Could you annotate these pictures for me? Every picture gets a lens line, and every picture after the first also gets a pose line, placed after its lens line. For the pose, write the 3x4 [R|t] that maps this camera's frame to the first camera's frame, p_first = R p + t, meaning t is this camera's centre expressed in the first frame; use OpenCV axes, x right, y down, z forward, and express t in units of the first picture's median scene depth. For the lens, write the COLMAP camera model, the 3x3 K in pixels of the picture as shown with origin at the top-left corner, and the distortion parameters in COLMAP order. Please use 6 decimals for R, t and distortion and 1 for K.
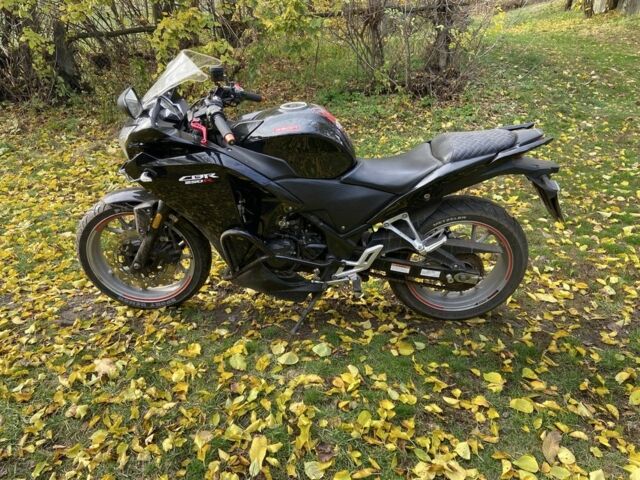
lens RADIAL K [[570.1, 0, 320.0], [0, 570.1, 240.0], [0, 0, 1]] dist [0.130609, -0.231449]
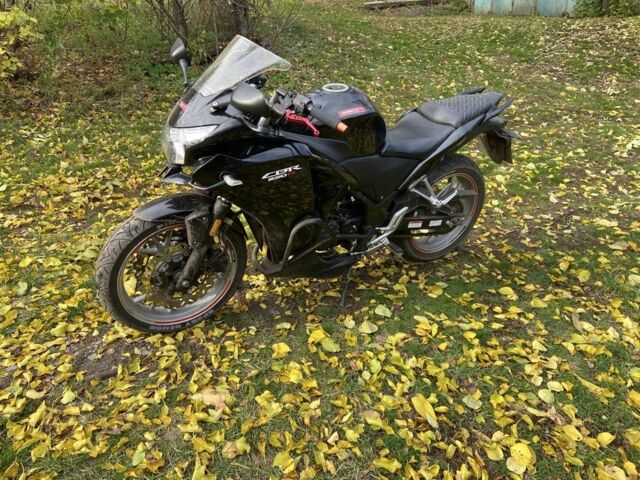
lens RADIAL K [[570.1, 0, 320.0], [0, 570.1, 240.0], [0, 0, 1]] dist [0.130609, -0.231449]
pose [[0.808625, -0.219657, 0.545781, -0.661880], [0.184386, 0.975569, 0.119446, -0.094122], [-0.558684, 0.004047, 0.829370, 0.163105]]
